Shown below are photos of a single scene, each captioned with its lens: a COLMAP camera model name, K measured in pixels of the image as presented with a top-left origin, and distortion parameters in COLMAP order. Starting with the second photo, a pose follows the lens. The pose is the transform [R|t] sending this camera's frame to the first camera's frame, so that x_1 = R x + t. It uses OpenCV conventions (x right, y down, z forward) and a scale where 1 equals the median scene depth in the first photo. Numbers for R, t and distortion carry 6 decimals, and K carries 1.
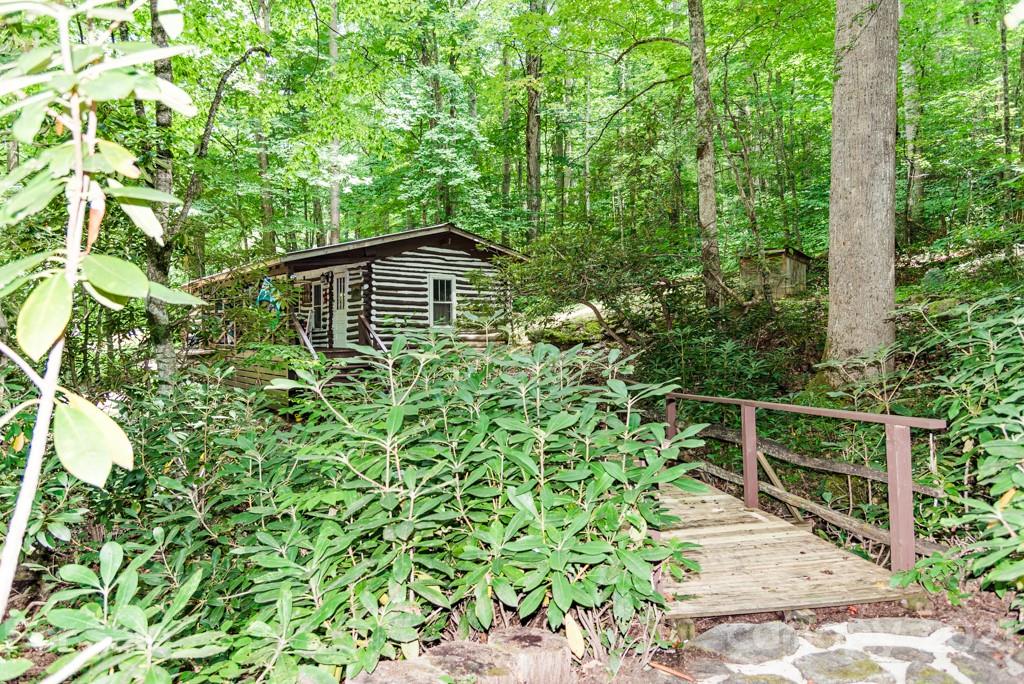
lens RADIAL K [[683.6, 0, 514.6], [0, 683.6, 346.6], [0, 0, 1]] dist [0.016471, -0.009047]
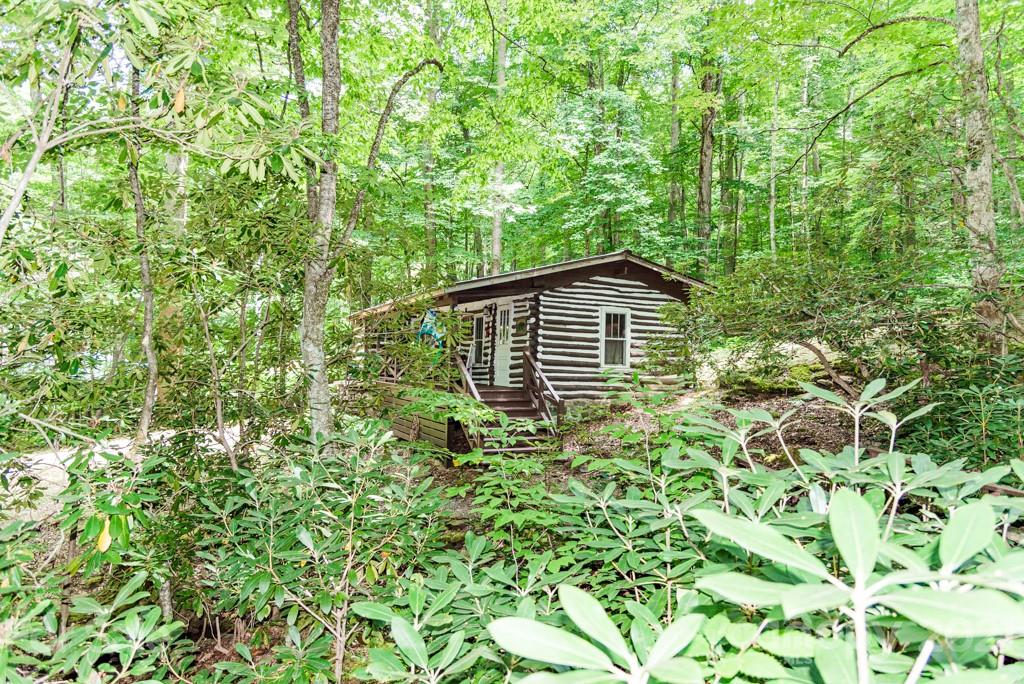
lens RADIAL K [[683.6, 0, 514.6], [0, 683.6, 346.6], [0, 0, 1]] dist [0.016471, -0.009047]
pose [[0.976649, 0.022415, -0.213669, -0.042331], [-0.032473, 0.998518, -0.043677, -0.011346], [0.212373, 0.049596, 0.975929, 0.102177]]
